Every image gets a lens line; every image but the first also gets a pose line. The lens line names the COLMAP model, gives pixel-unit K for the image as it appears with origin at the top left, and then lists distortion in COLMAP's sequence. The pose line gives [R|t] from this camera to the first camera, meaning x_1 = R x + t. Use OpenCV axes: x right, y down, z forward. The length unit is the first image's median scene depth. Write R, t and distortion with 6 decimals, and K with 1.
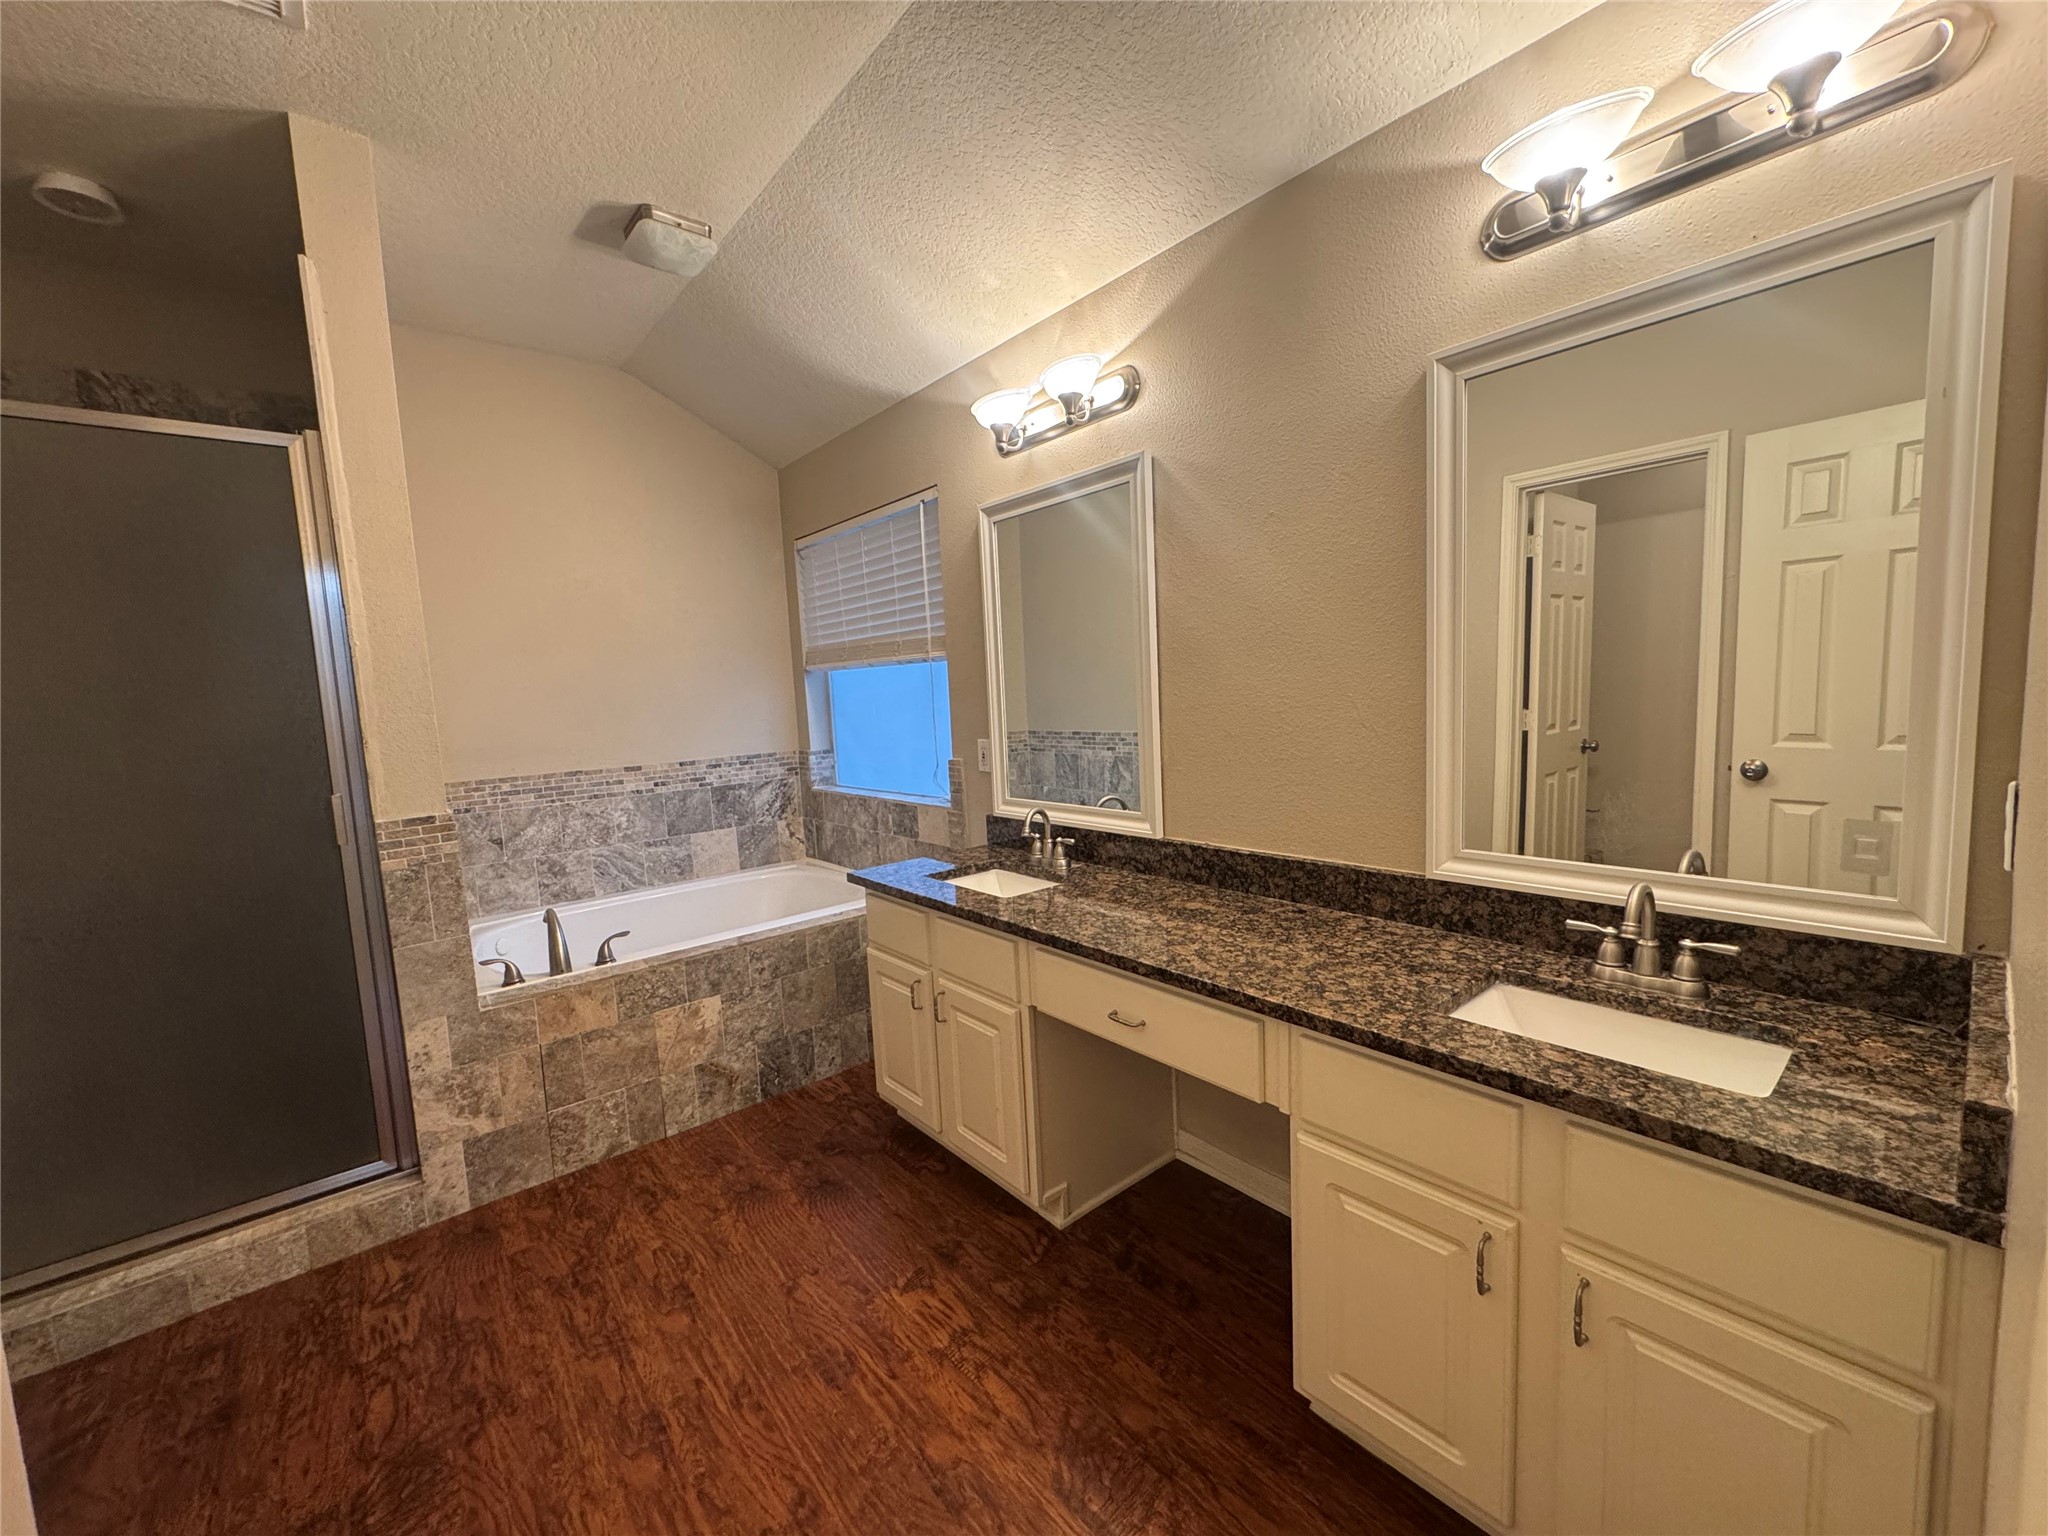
lens RADIAL K [[820.7, 0, 1026.5], [0, 820.7, 766.5], [0, 0, 1]] dist [-0.004154, 0.000939]
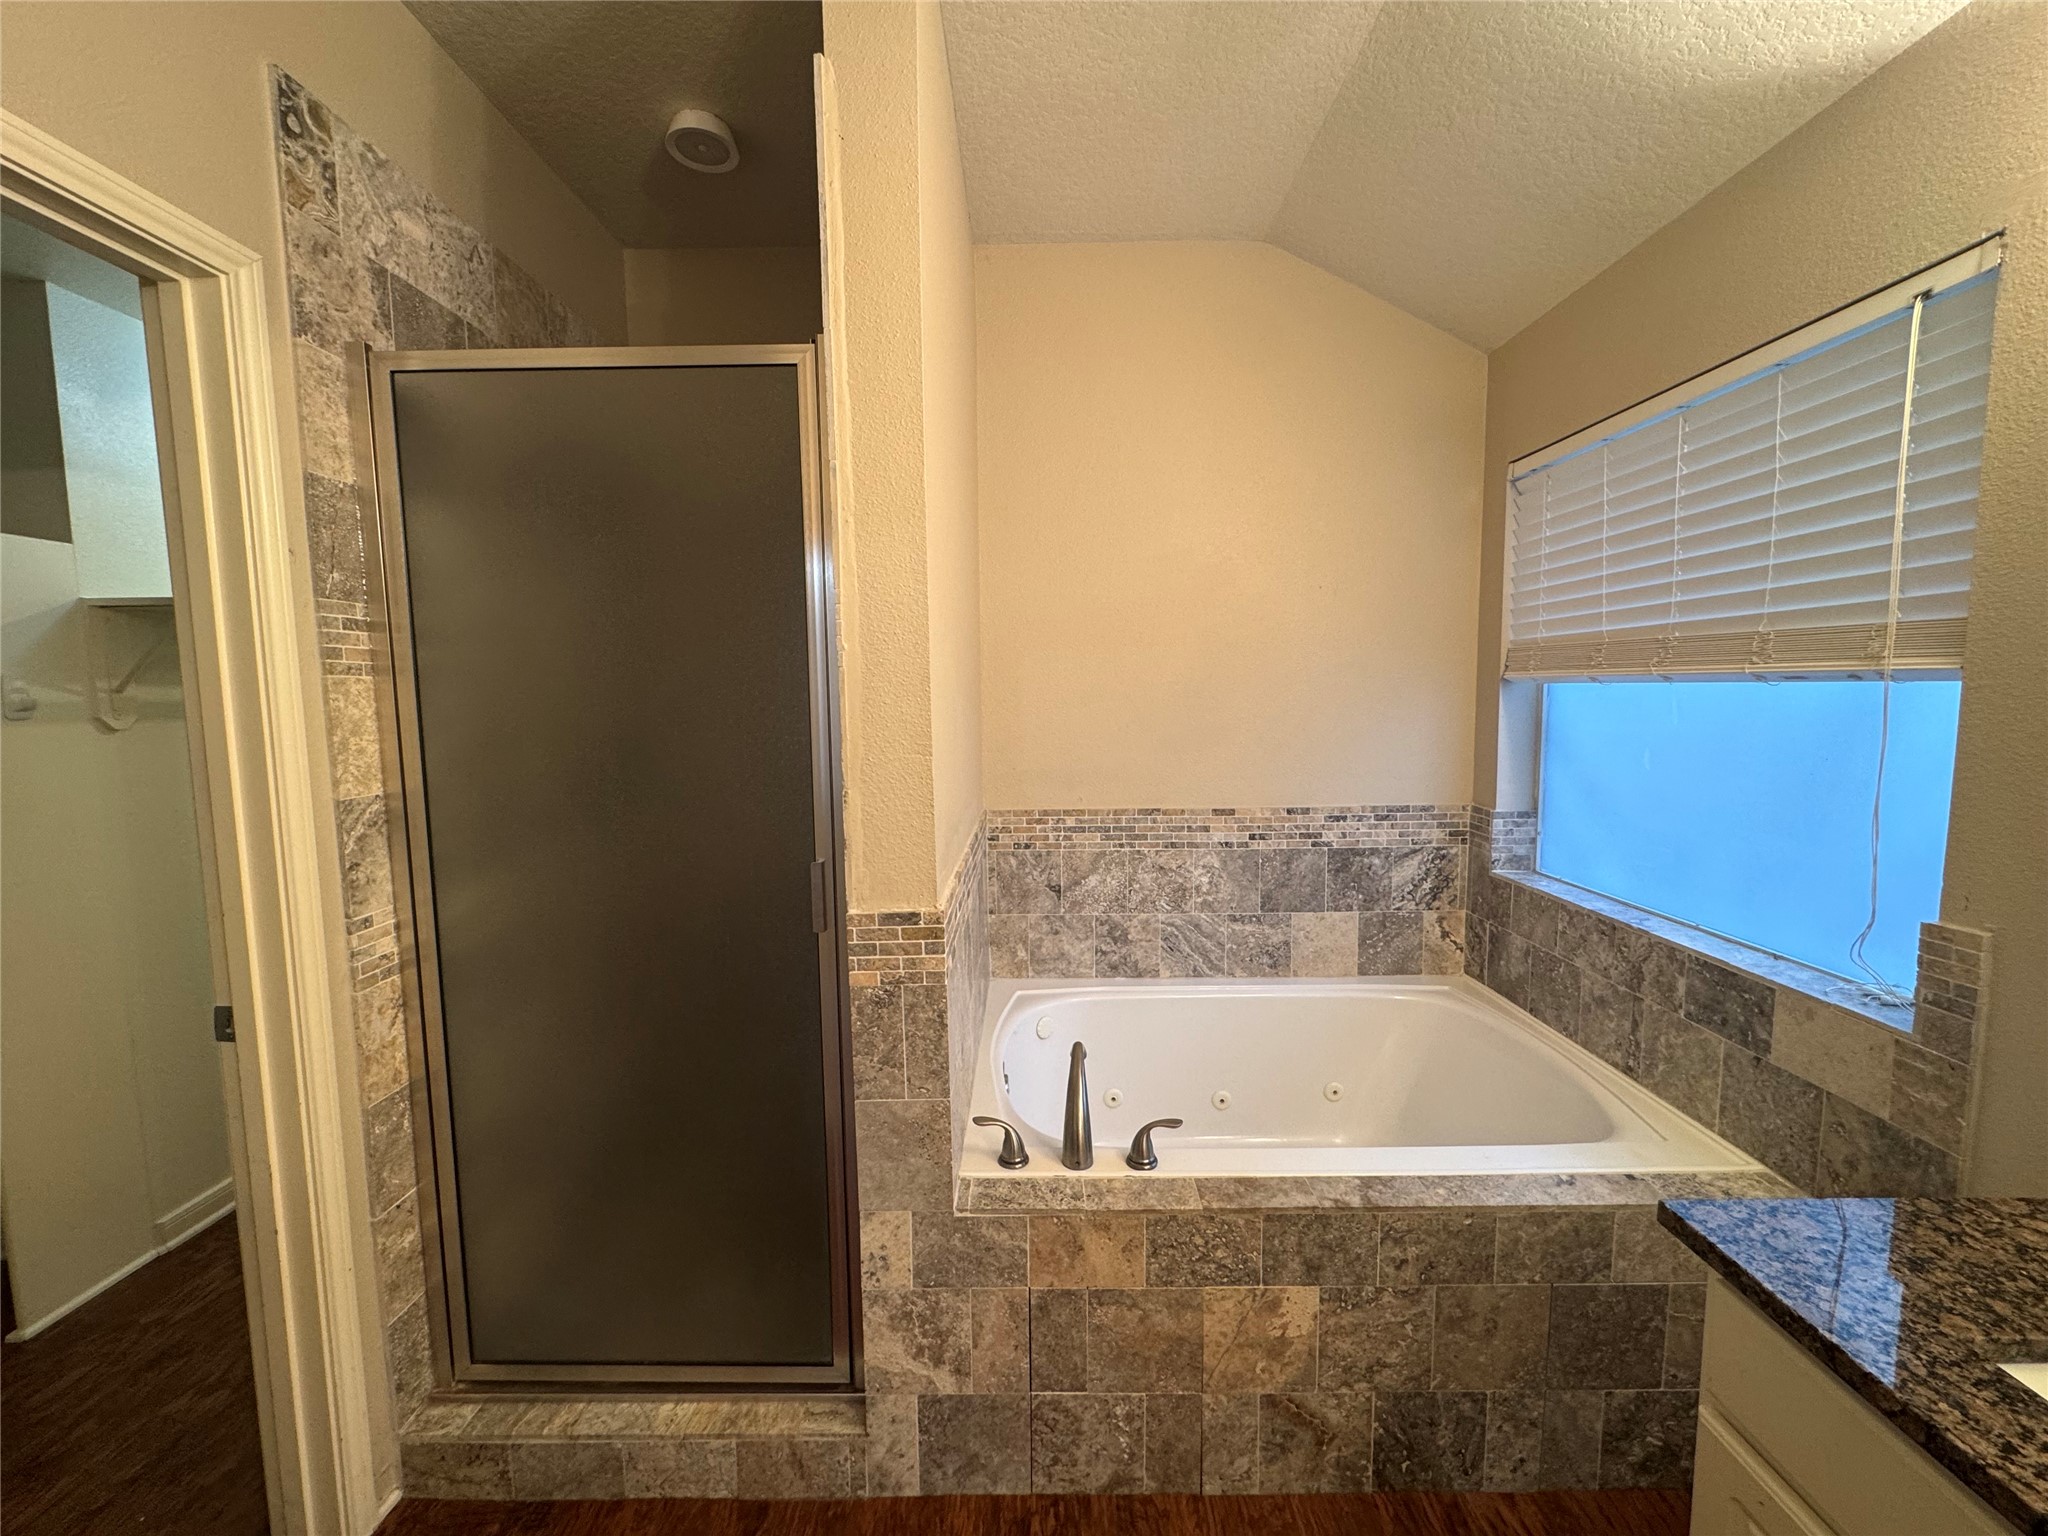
lens RADIAL K [[820.7, 0, 1018.9], [0, 820.7, 765.7], [0, 0, 1]] dist [-0.004154, 0.000939]
pose [[0.755707, 0.100046, -0.647223, -0.205098], [-0.088300, 0.994804, 0.050675, -0.076118], [0.648930, 0.018854, 0.760615, 0.445594]]
